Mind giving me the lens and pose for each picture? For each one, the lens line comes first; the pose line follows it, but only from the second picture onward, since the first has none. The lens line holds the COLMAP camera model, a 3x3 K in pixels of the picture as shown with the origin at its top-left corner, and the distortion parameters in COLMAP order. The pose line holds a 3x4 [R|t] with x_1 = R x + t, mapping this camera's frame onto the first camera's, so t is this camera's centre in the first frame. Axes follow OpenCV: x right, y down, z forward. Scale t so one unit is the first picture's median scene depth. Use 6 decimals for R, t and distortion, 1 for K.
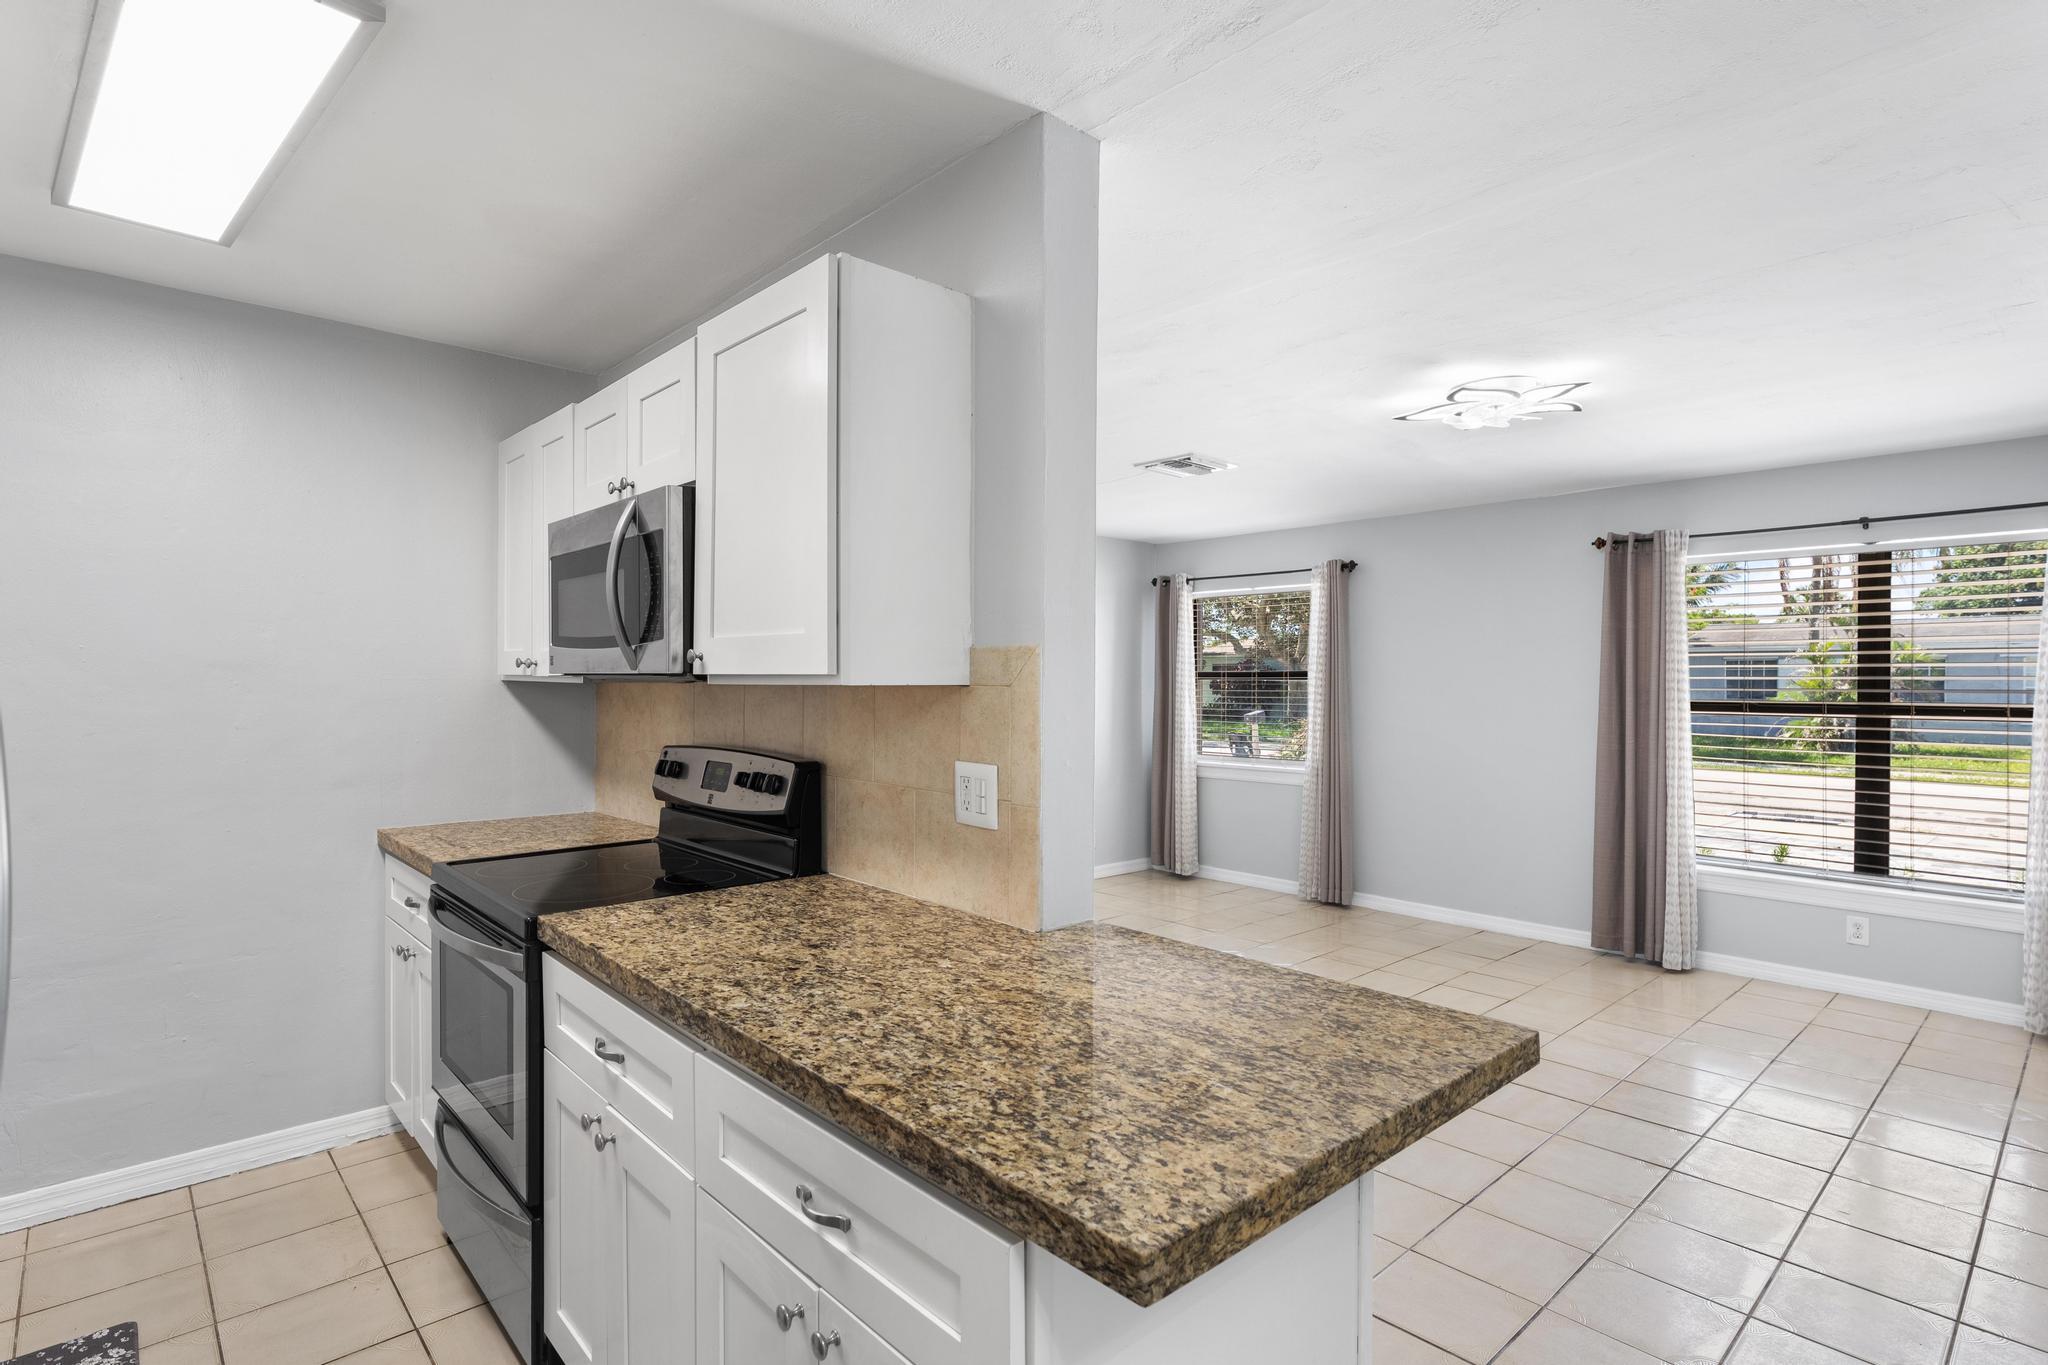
lens RADIAL K [[1011.2, 0, 1022.2], [0, 1011.2, 683.2], [0, 0, 1]] dist [-0.001643, -0.000167]
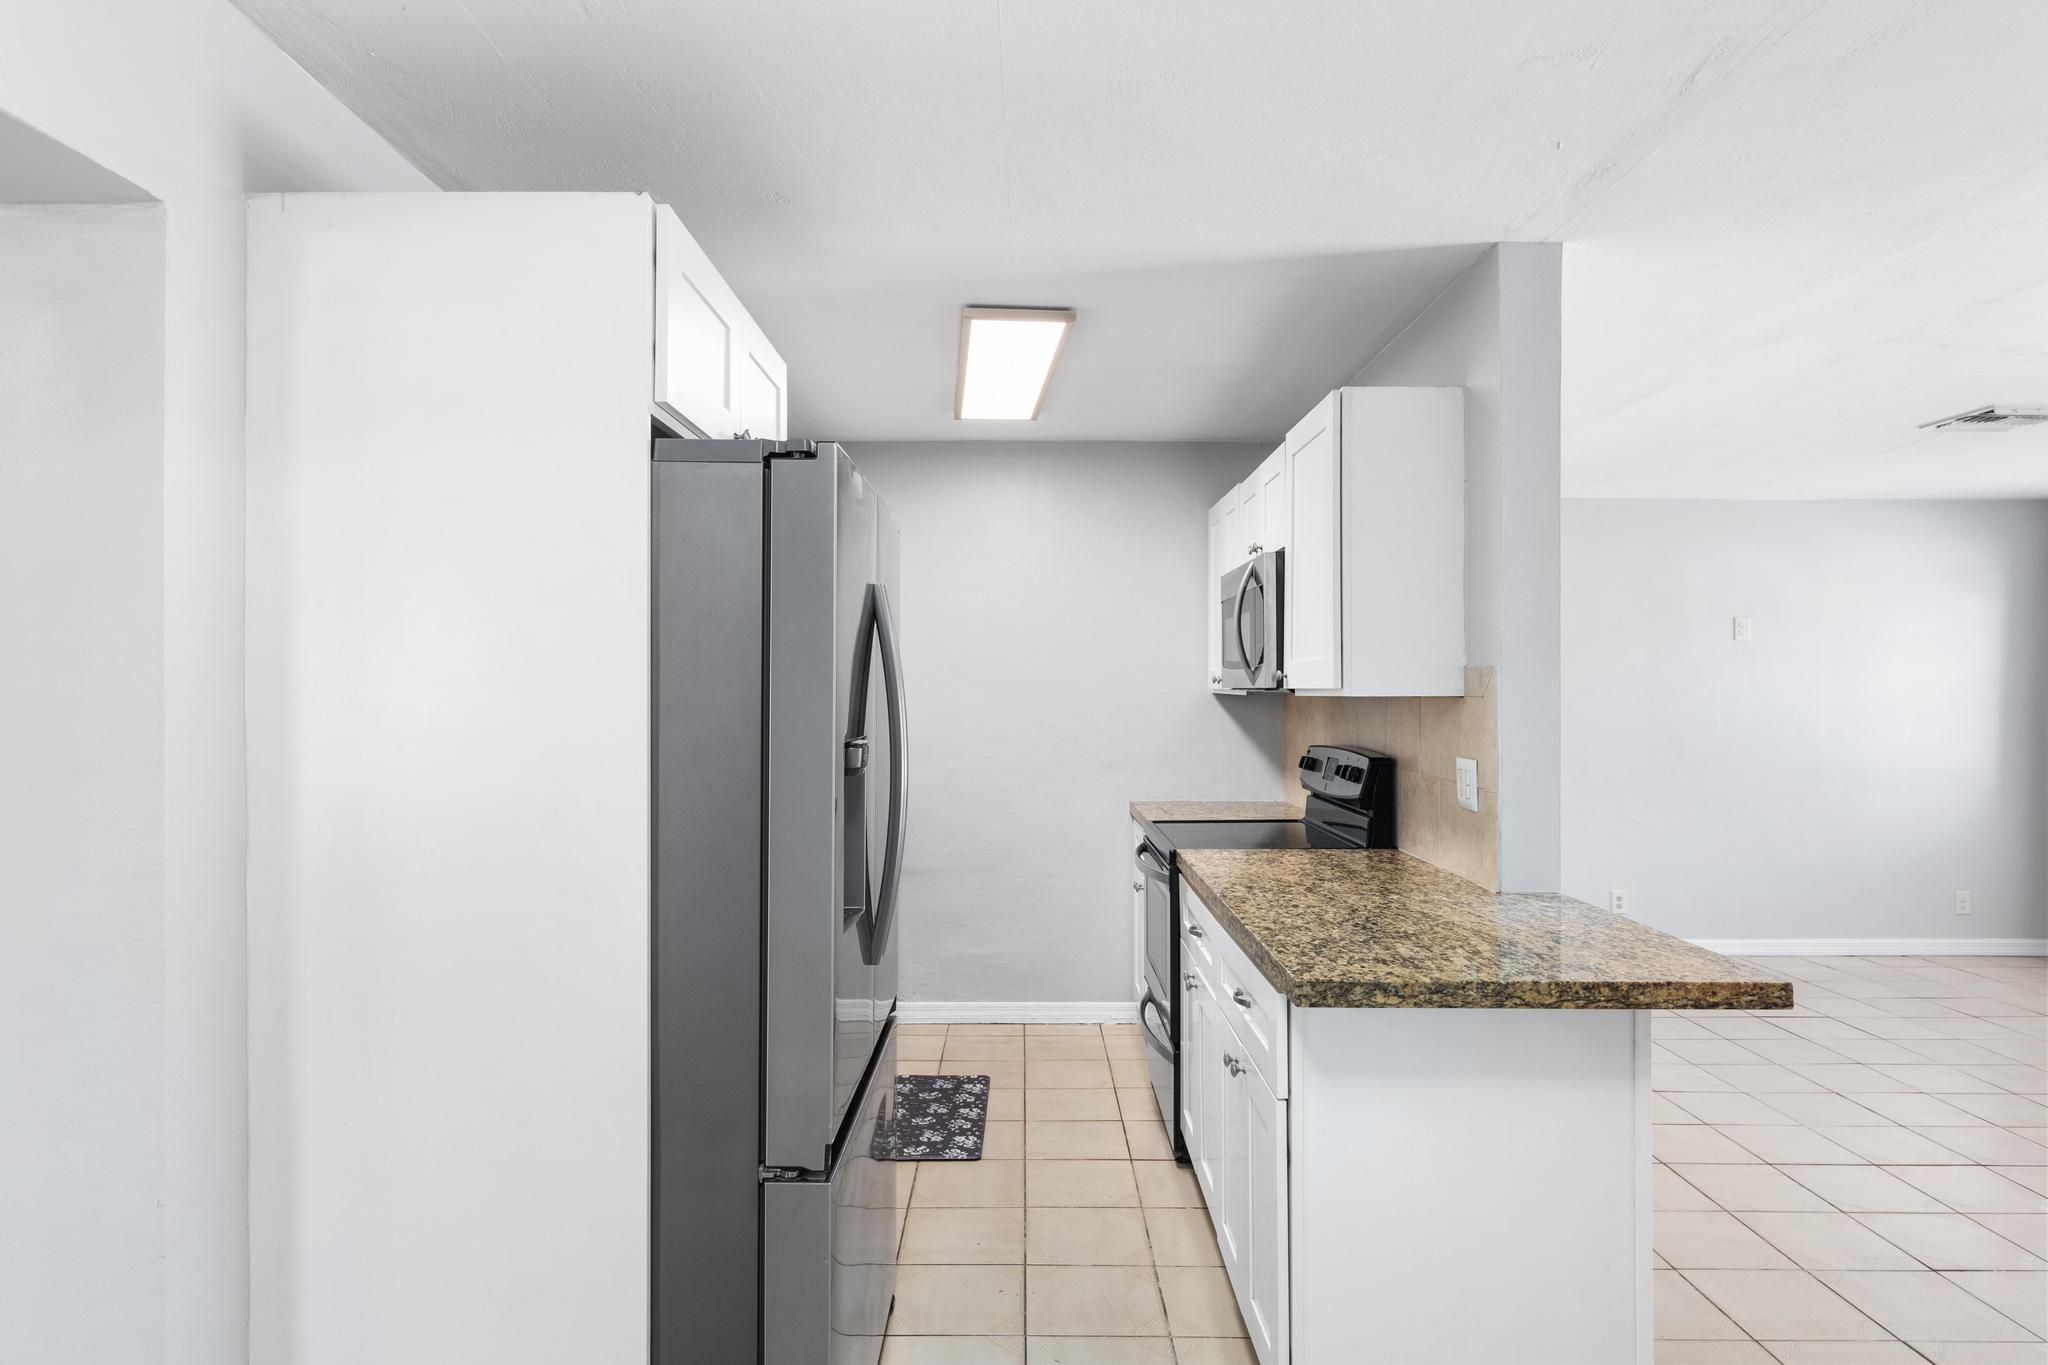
lens RADIAL K [[1178.2, 0, 1024.0], [0, 1178.2, 682.5], [0, 0, 1]] dist [0.000734, 0.000953]
pose [[0.737305, -0.008101, -0.675511, 0.486296], [0.000385, 0.999933, -0.011572, 0.001292], [0.675559, 0.008272, 0.737259, -0.405992]]
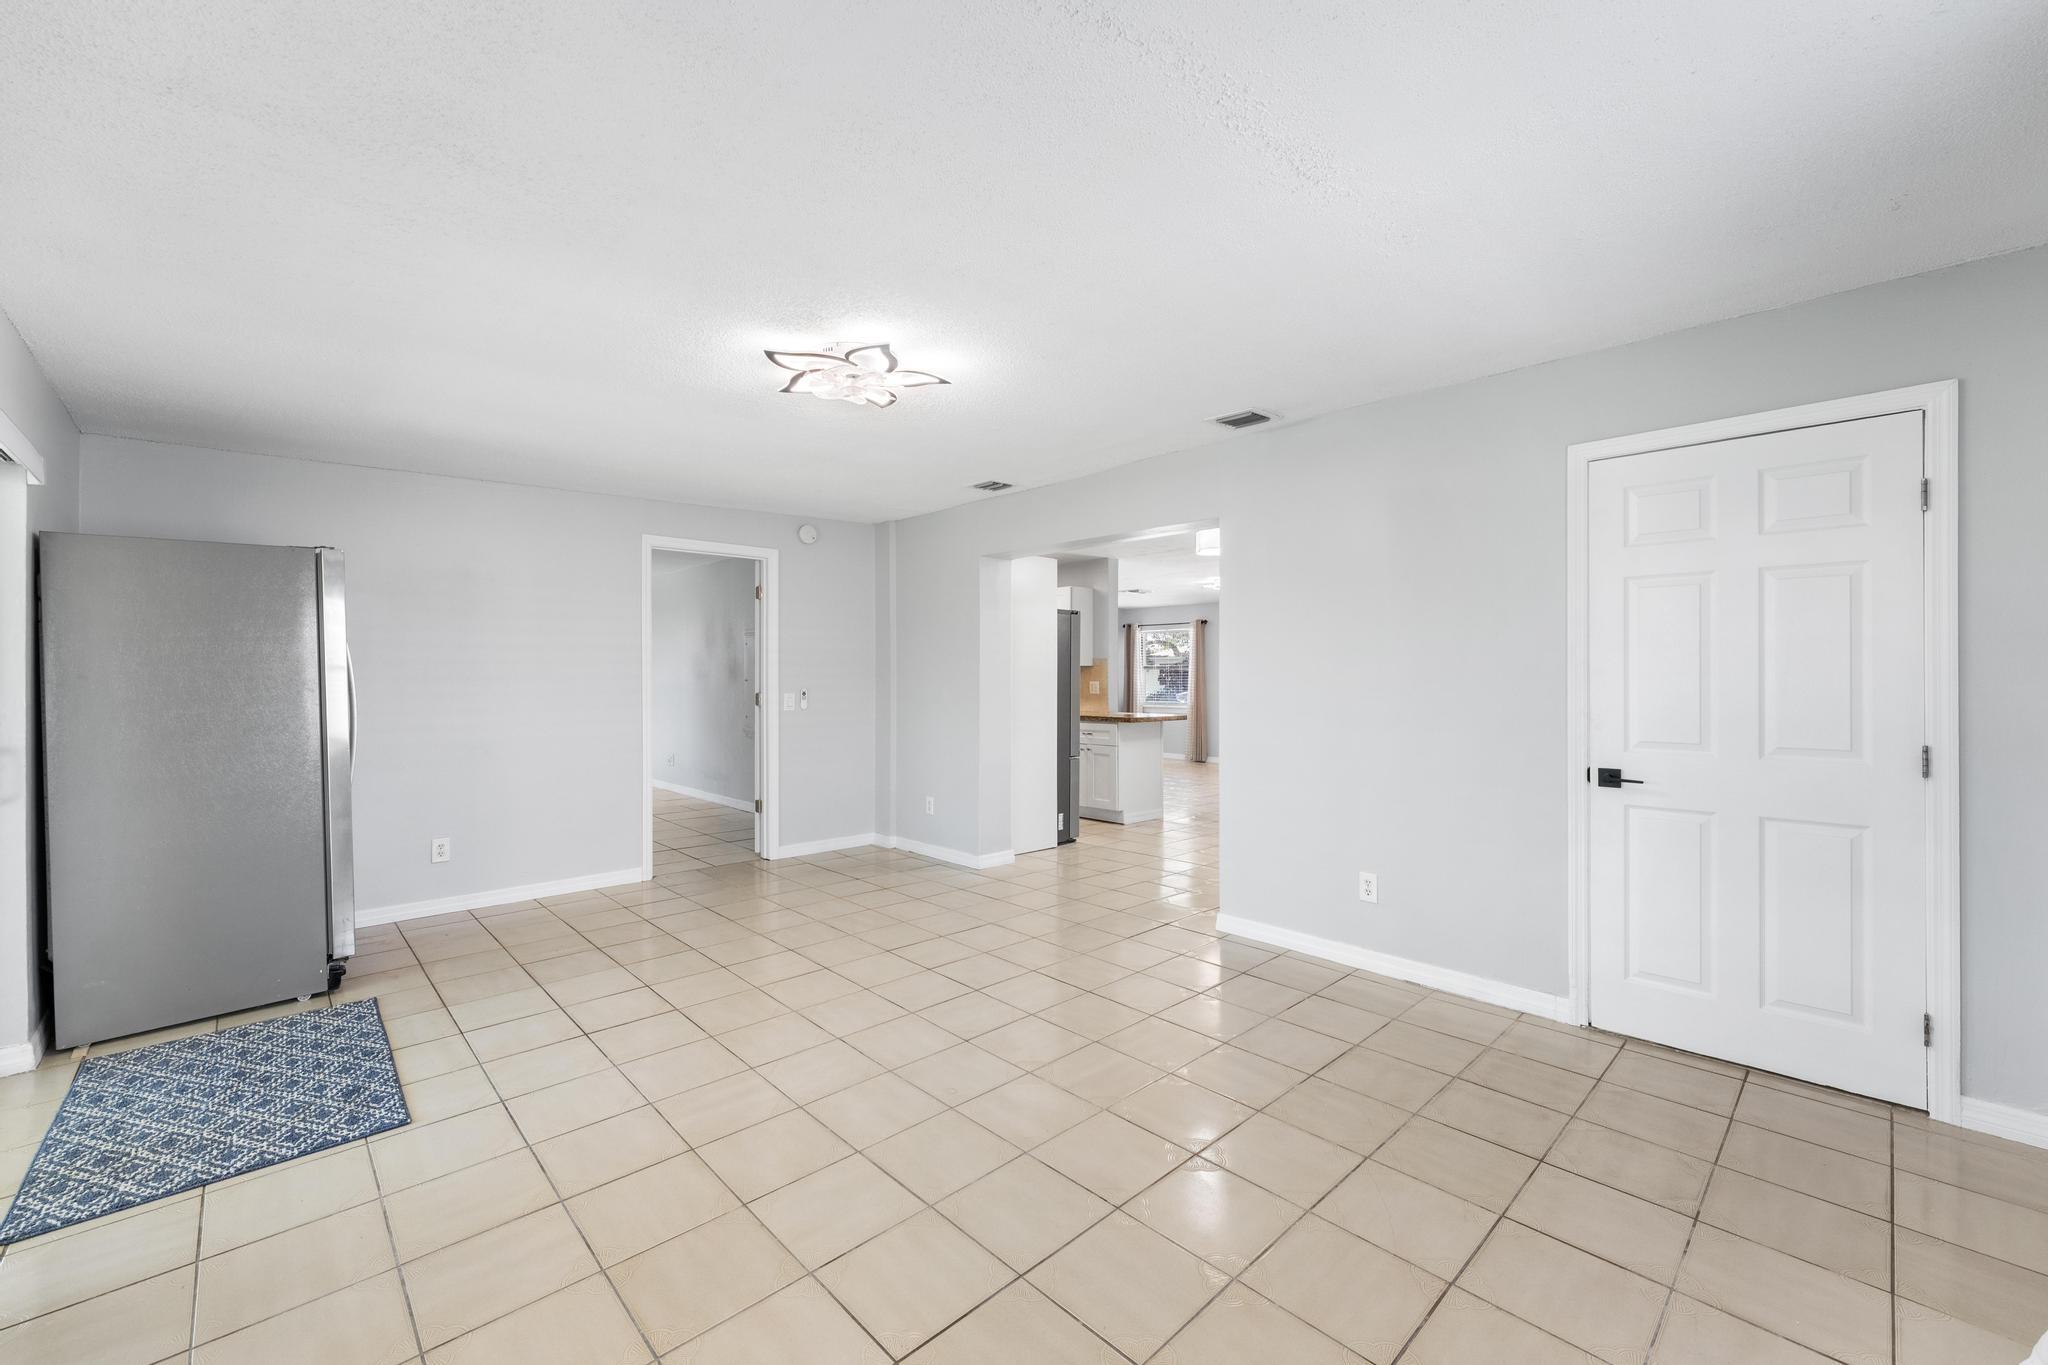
lens RADIAL K [[821.6, 0, 1019.8], [0, 821.6, 674.2], [0, 0, 1]] dist [-0.001572, -0.000296]
pose [[0.999906, -0.001899, 0.013594, -0.427122], [0.001992, 0.999975, -0.006816, 0.063614], [-0.013581, 0.006843, 0.999884, -2.798254]]
